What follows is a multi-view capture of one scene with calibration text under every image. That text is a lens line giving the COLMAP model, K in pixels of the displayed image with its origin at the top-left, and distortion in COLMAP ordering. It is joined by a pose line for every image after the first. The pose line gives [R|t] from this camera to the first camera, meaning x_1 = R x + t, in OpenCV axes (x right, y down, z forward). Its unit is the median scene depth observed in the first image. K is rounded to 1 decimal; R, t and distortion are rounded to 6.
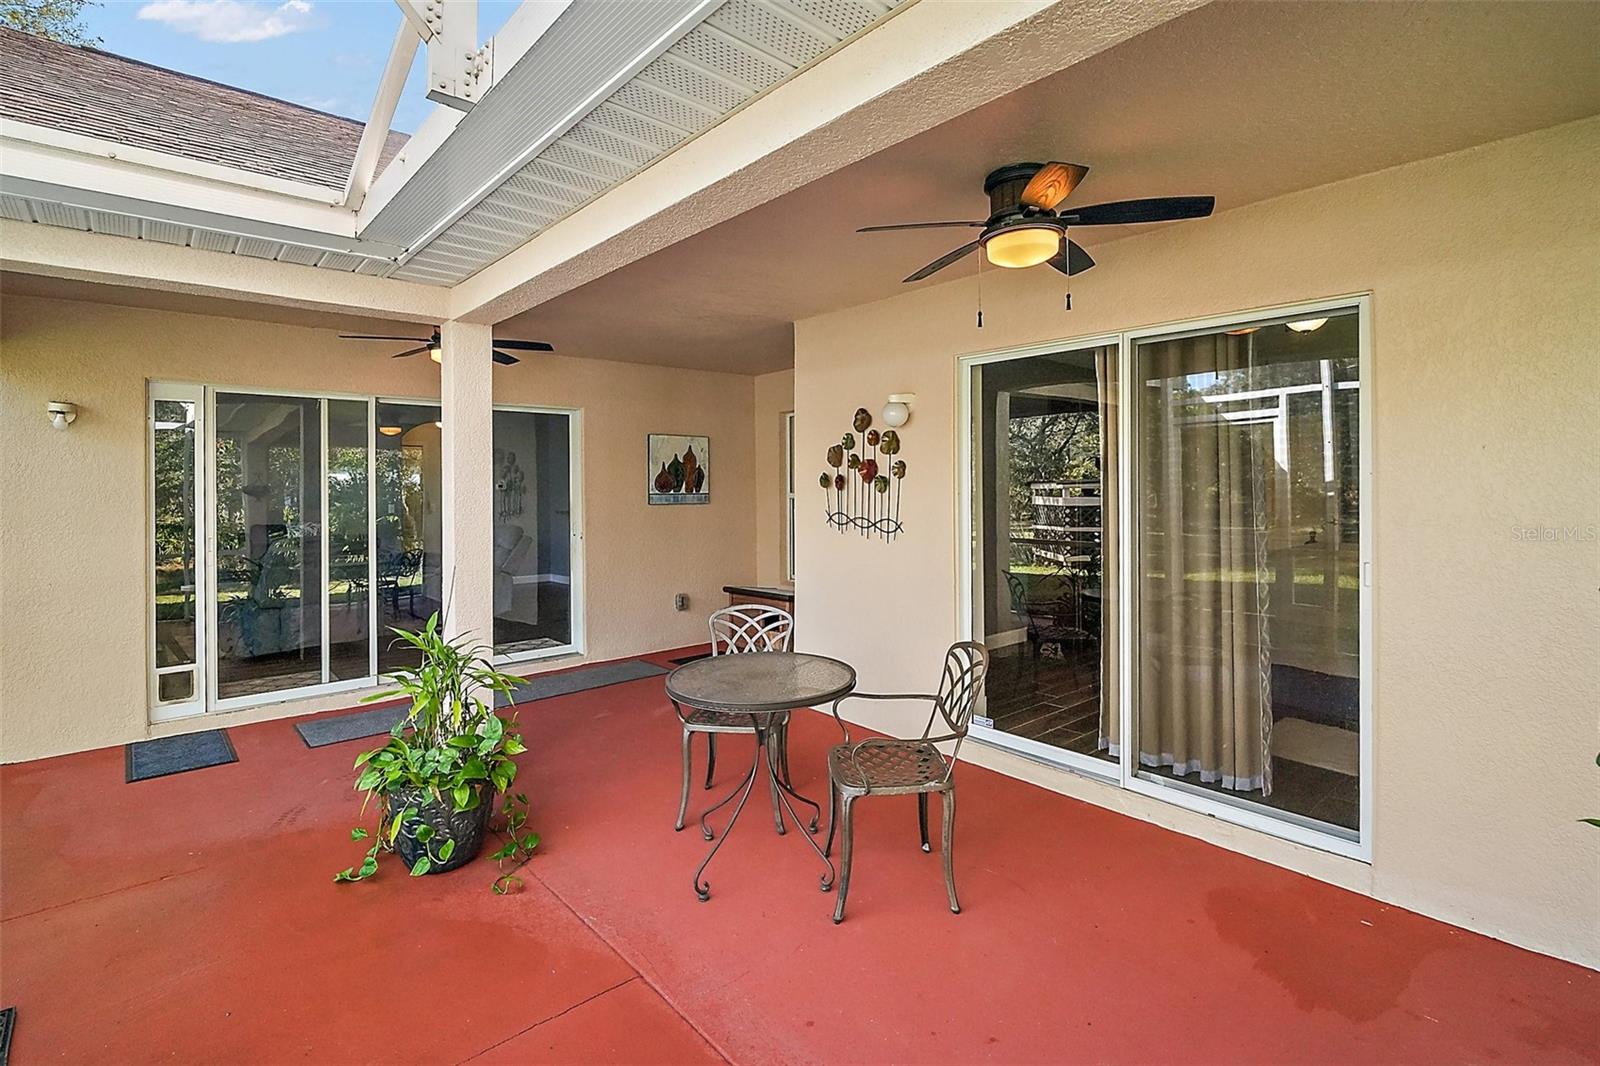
lens RADIAL K [[757.7, 0, 795.6], [0, 757.7, 495.4], [0, 0, 1]] dist [-0.019144, -0.000154]
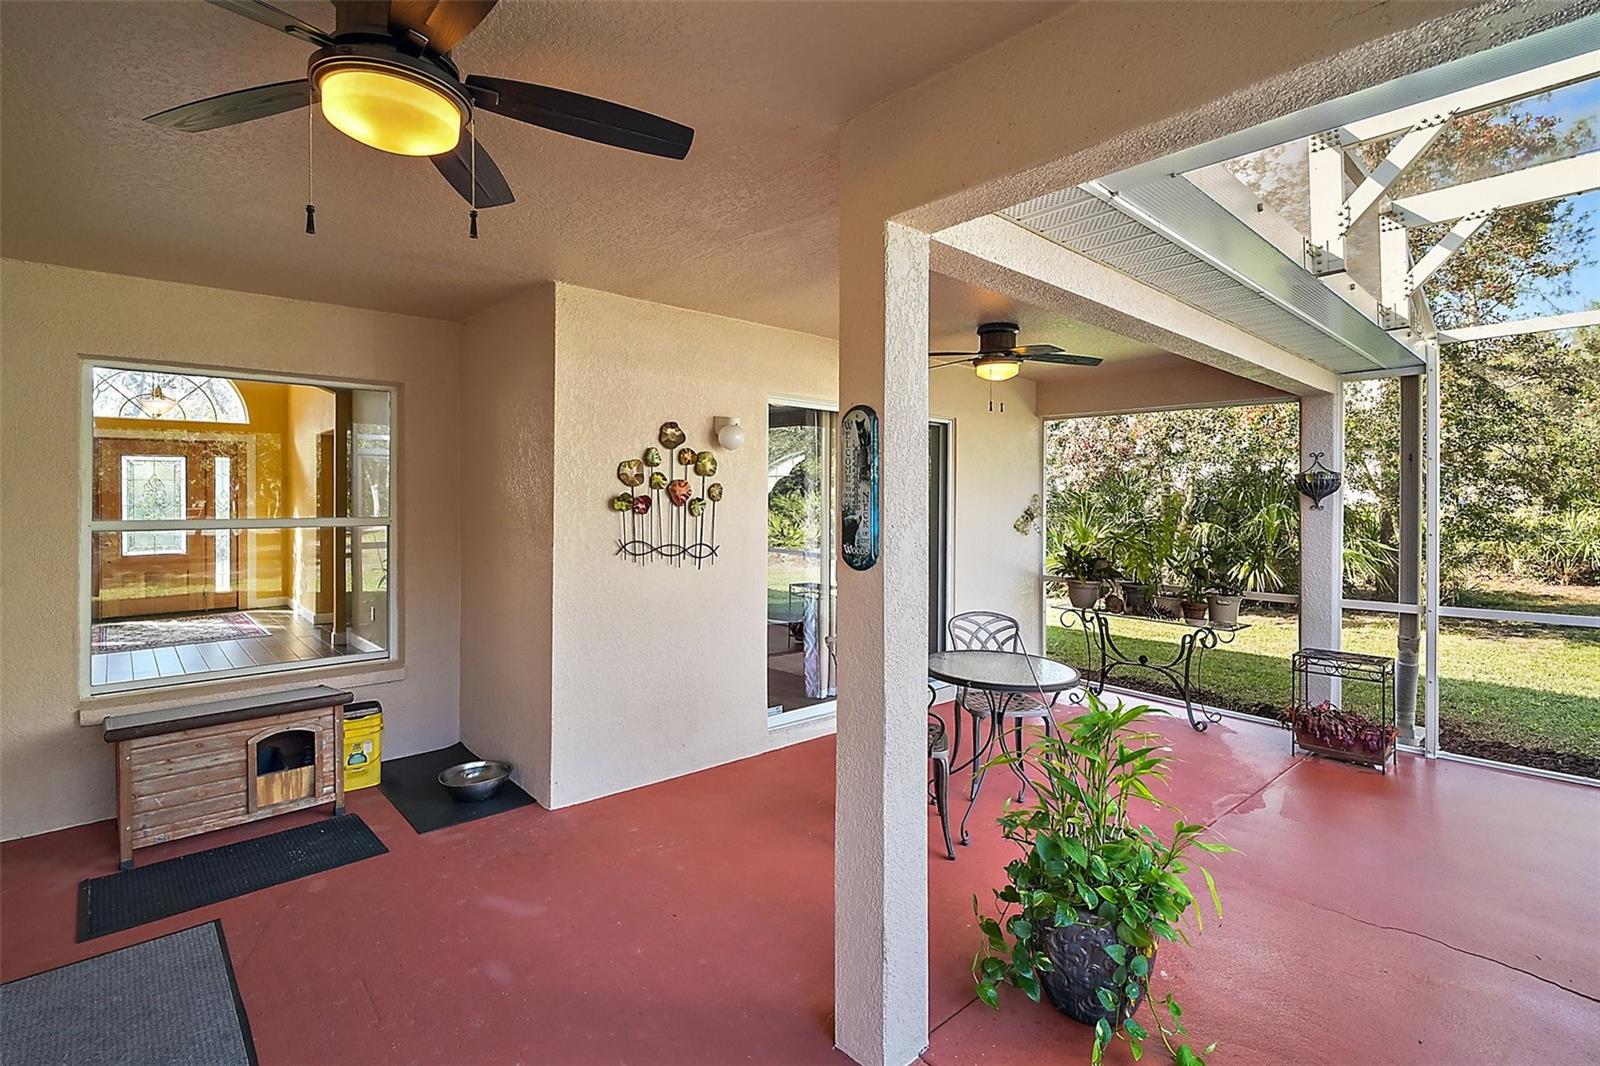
lens RADIAL K [[757.7, 0, 795.6], [0, 757.7, 495.4], [0, 0, 1]] dist [-0.019144, -0.000154]
pose [[0.003855, -0.001699, 0.999991, -0.811290], [-0.001111, 0.999998, 0.001703, -0.030565], [-0.999992, -0.001117, 0.003853, 0.853668]]
